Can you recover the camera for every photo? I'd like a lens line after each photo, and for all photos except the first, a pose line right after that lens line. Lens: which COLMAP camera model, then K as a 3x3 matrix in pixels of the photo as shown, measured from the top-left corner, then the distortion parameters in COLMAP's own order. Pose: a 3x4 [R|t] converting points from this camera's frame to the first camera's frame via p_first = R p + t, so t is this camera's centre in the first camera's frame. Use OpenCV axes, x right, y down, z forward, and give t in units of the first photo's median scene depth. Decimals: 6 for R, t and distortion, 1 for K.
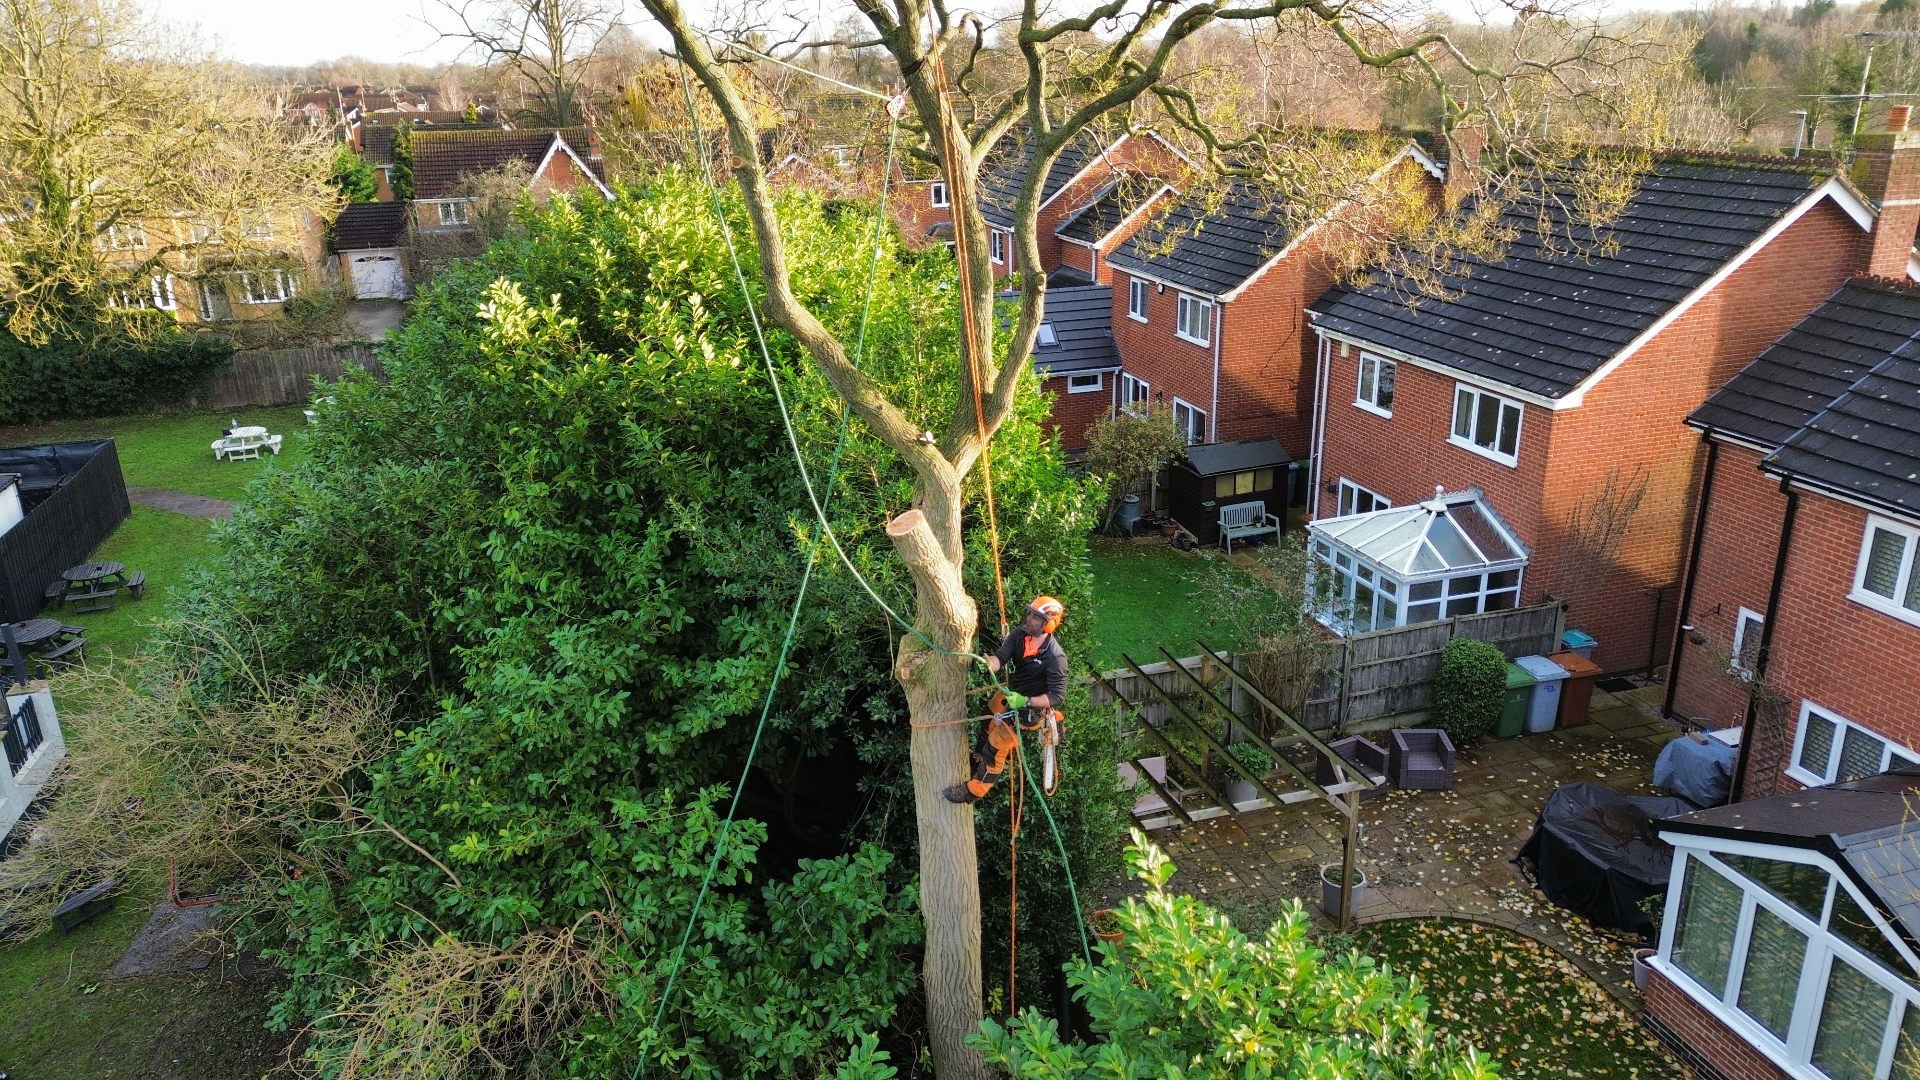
lens RADIAL K [[1347.6, 0, 960.0], [0, 1347.6, 540.0], [0, 0, 1]] dist [-0.005657, -0.004937]
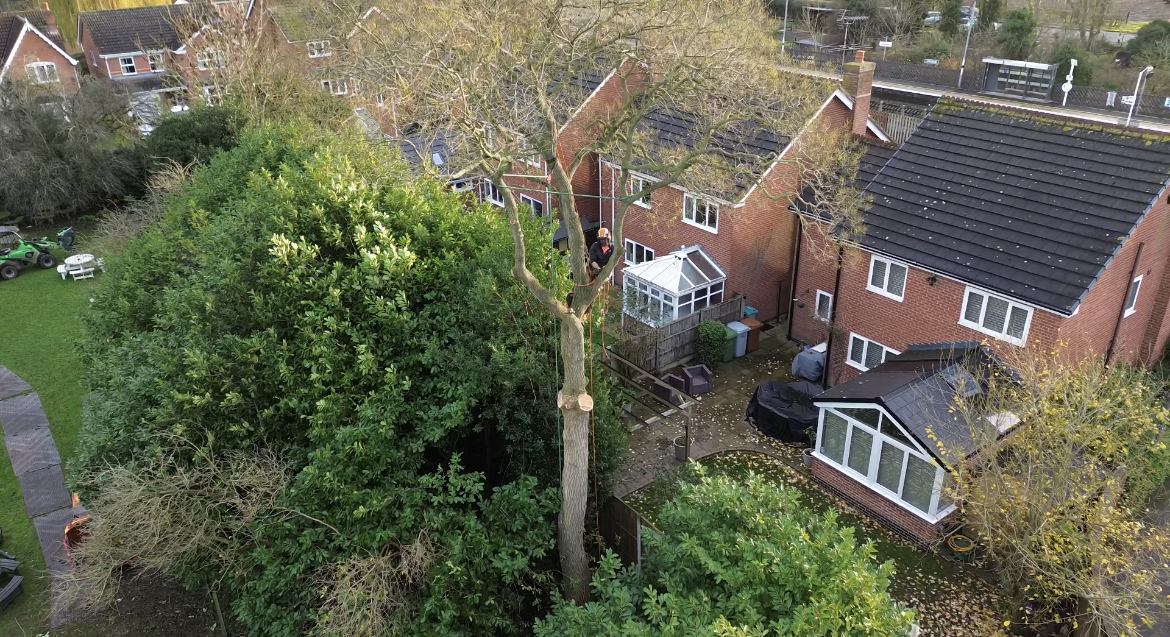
lens RADIAL K [[871.7, 0, 585.0], [0, 871.7, 318.5], [0, 0, 1]] dist [-0.001166, -0.000742]
pose [[0.936511, -0.144819, 0.319333, -0.259883], [0.108416, 0.985692, 0.129065, -0.134974], [-0.333455, -0.086250, 0.938812, -0.245689]]
